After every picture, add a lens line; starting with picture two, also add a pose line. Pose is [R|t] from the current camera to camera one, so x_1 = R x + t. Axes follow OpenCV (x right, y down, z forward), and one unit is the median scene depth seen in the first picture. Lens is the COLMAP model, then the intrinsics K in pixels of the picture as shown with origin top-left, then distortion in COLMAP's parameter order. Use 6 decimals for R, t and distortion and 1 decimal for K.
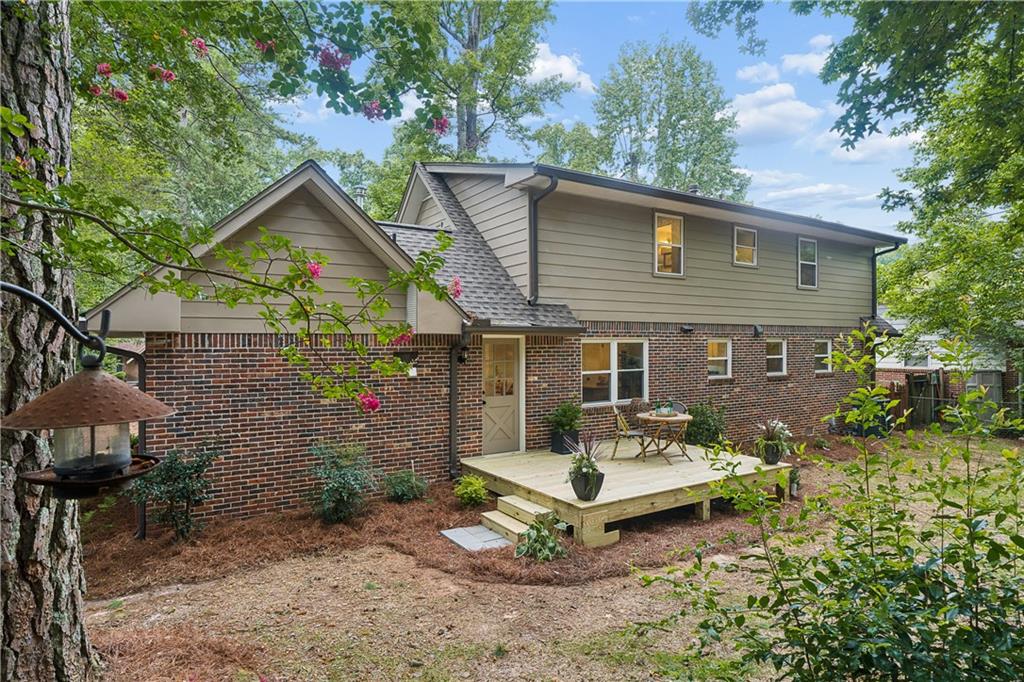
lens RADIAL K [[575.9, 0, 511.7], [0, 575.9, 342.6], [0, 0, 1]] dist [0.004701, 0.000242]
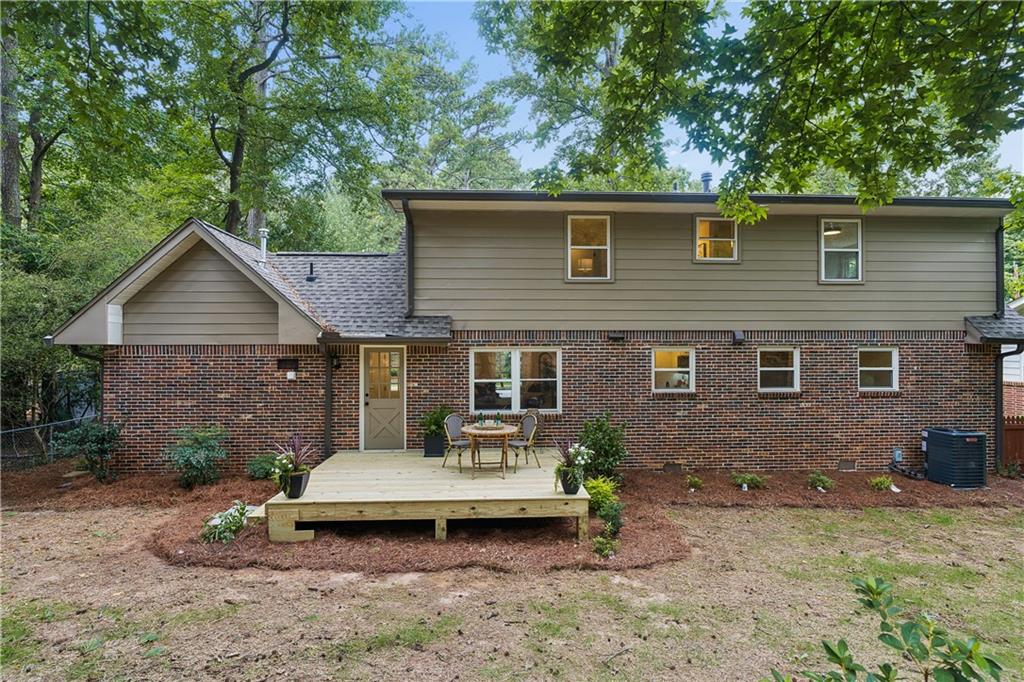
lens RADIAL K [[513.6, 0, 511.8], [0, 513.6, 340.0], [0, 0, 1]] dist [-0.001076, 0.000806]
pose [[0.865462, -0.004687, -0.500953, 0.688299], [-0.000898, 0.999940, -0.010908, -0.011348], [0.500974, 0.009890, 0.865406, 0.252367]]
